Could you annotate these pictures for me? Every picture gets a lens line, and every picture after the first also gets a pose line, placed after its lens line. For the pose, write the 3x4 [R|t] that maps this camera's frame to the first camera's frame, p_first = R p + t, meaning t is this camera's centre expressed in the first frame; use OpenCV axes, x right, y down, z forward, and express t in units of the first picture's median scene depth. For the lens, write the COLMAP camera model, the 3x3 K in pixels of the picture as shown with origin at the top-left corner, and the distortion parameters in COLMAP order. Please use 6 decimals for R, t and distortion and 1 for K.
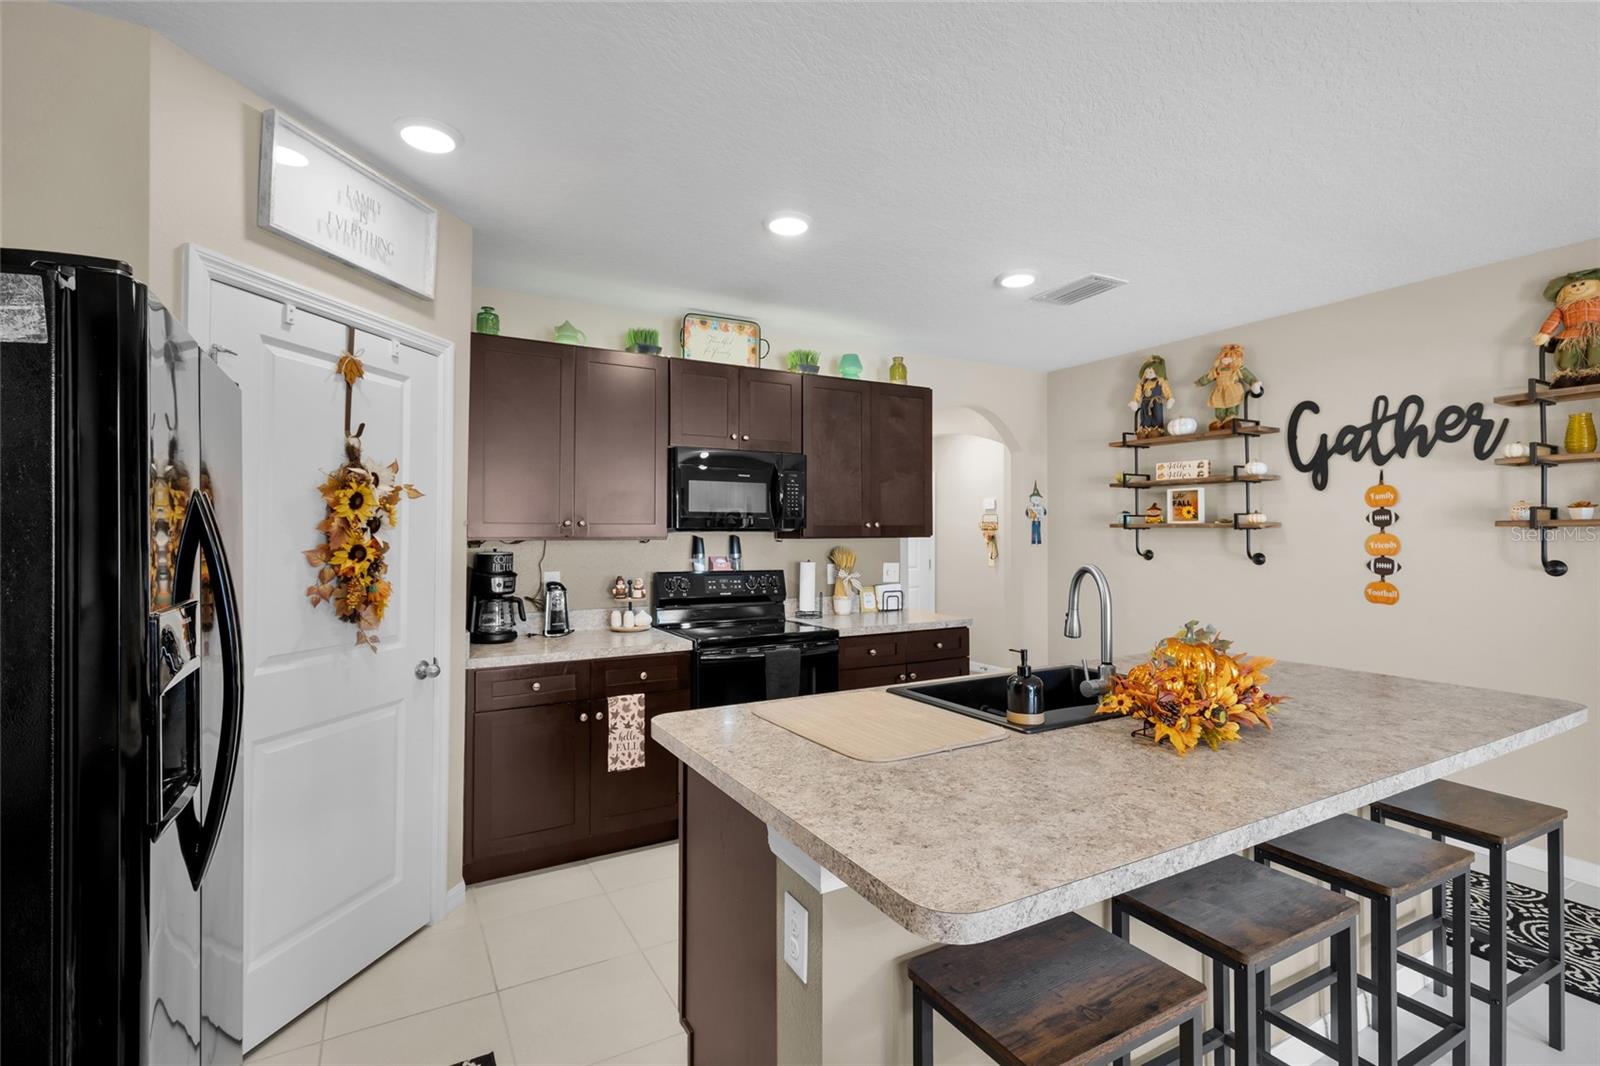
lens RADIAL K [[725.8, 0, 794.4], [0, 725.8, 542.6], [0, 0, 1]] dist [-0.000319, -0.000293]
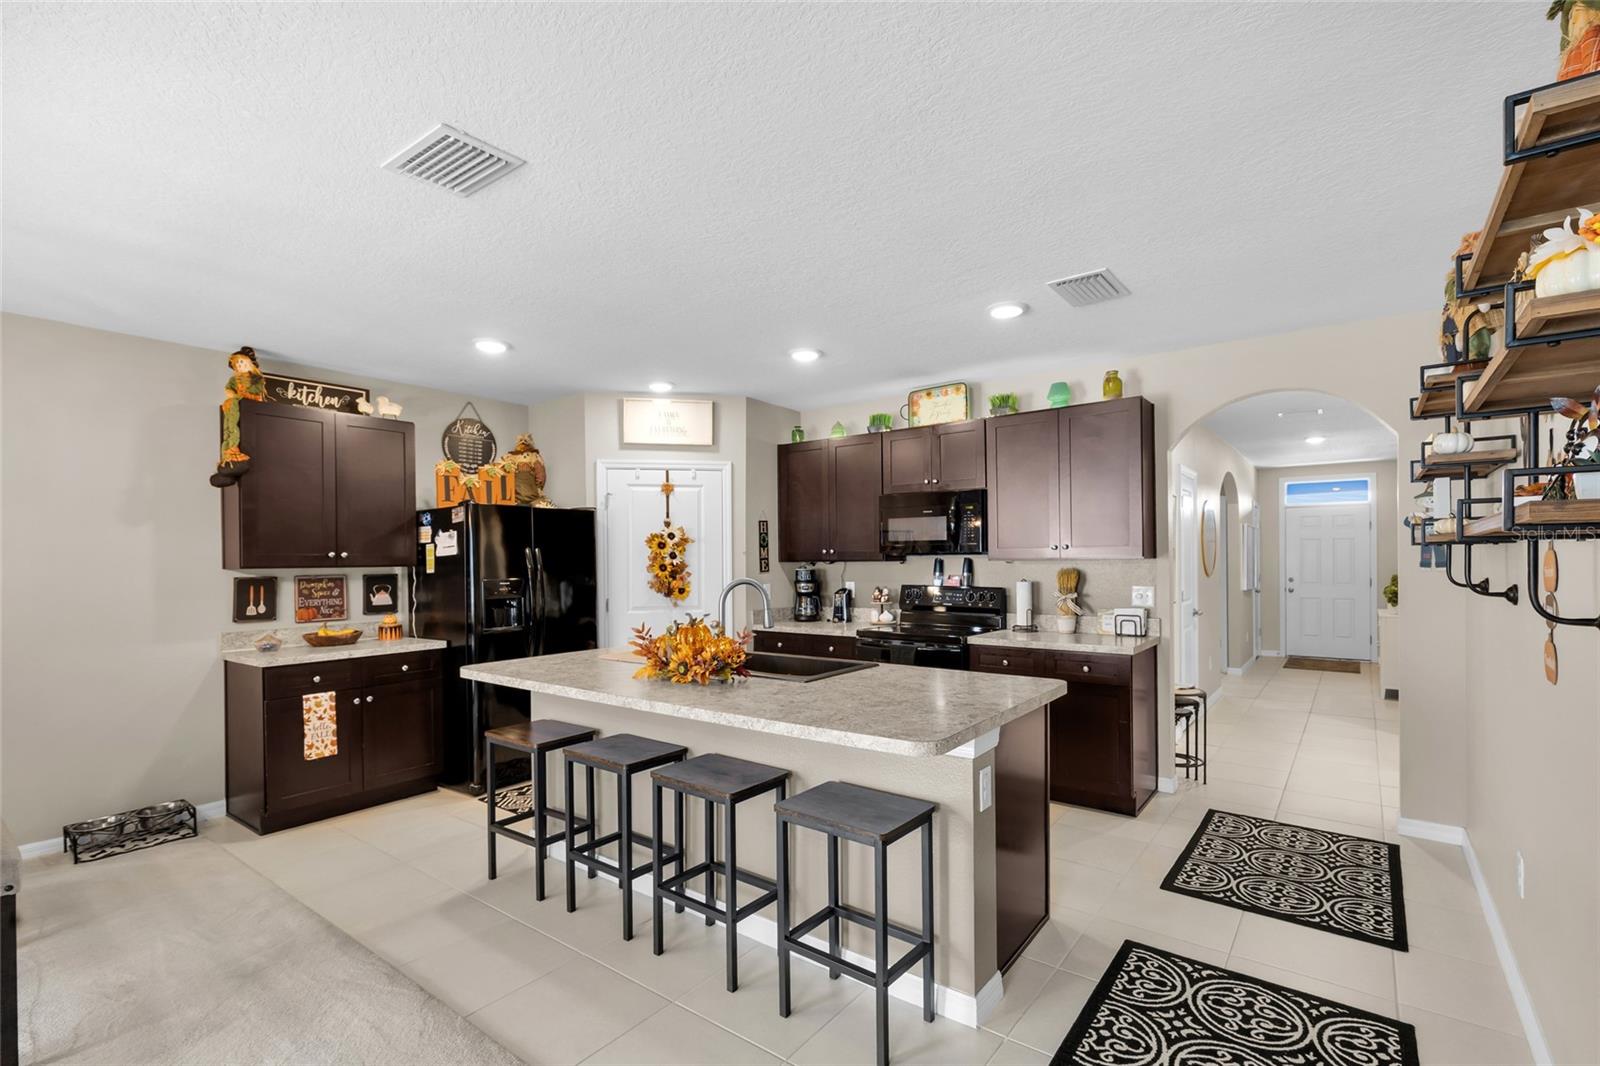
lens RADIAL K [[728.7, 0, 803.7], [0, 728.7, 560.1], [0, 0, 1]] dist [0.001471, 0.000043]
pose [[0.389348, 0.001962, -0.921089, 1.137746], [-0.000163, 0.999998, 0.002061, -0.009572], [0.921091, -0.000652, 0.389348, 0.325333]]
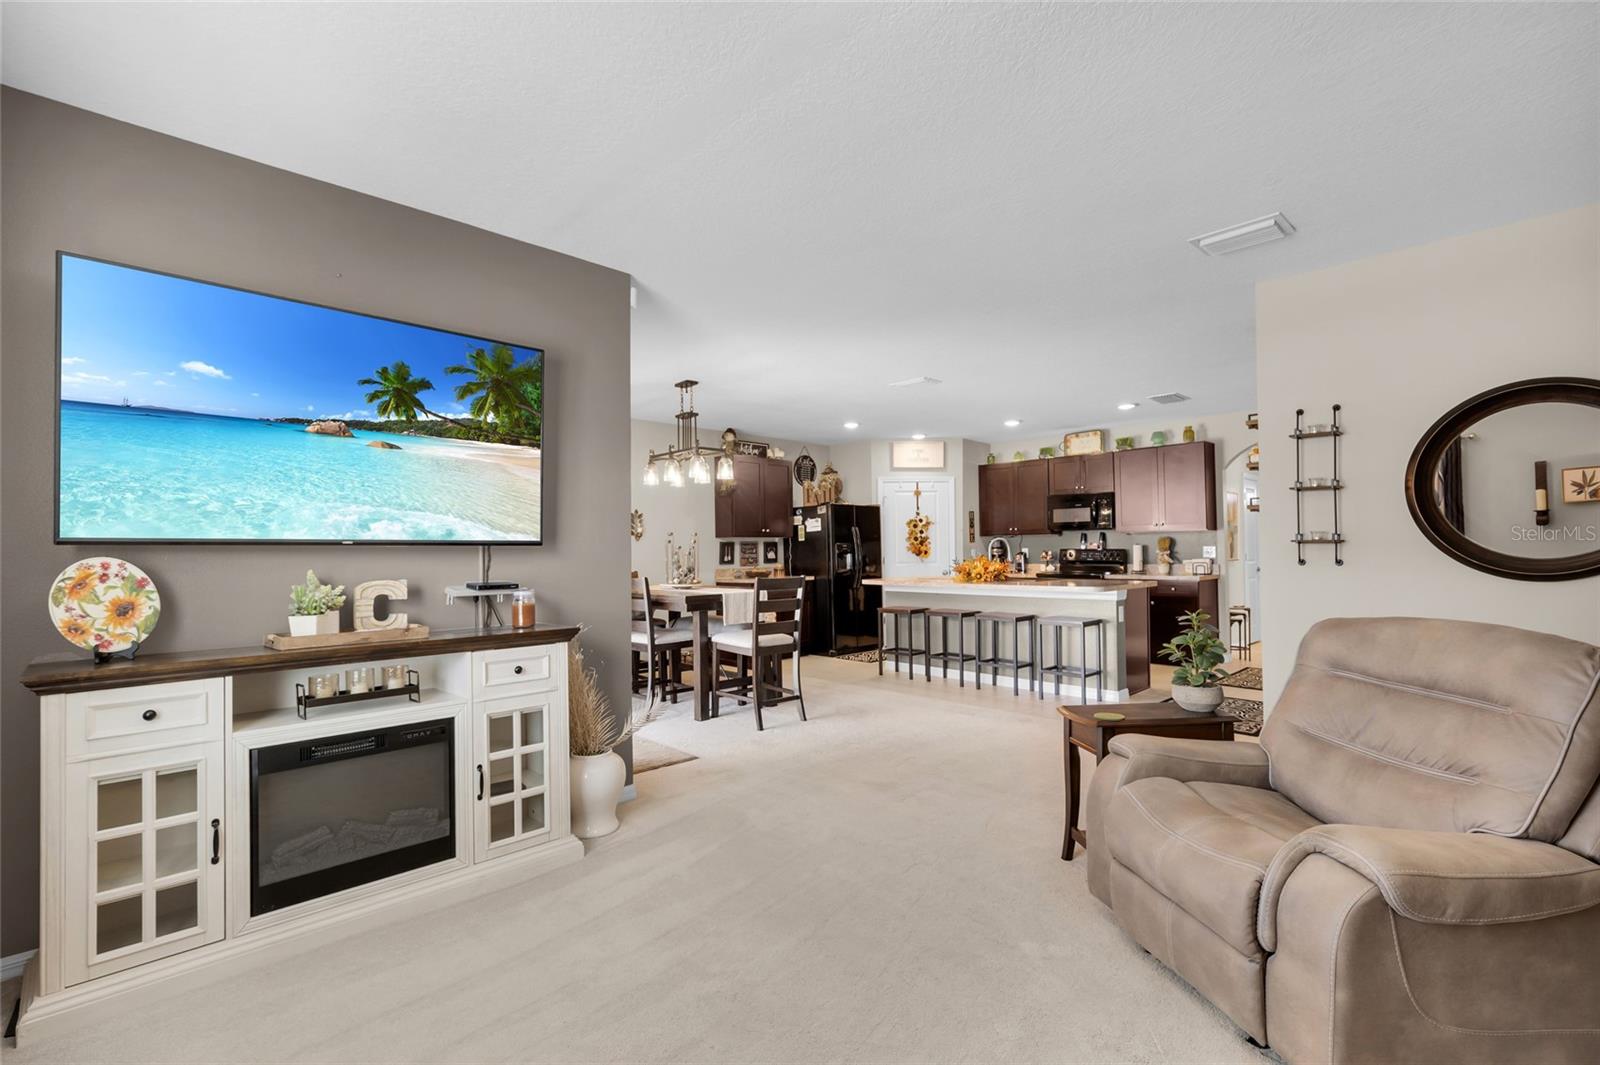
lens RADIAL K [[696.8, 0, 800.0], [0, 696.8, 532.5], [0, 0, 1]] dist [-0.000720, -0.000183]
pose [[0.235625, -0.021665, -0.971602, 1.979582], [0.000628, 0.999755, -0.022141, 0.042285], [0.971844, 0.004607, 0.235581, -0.361035]]
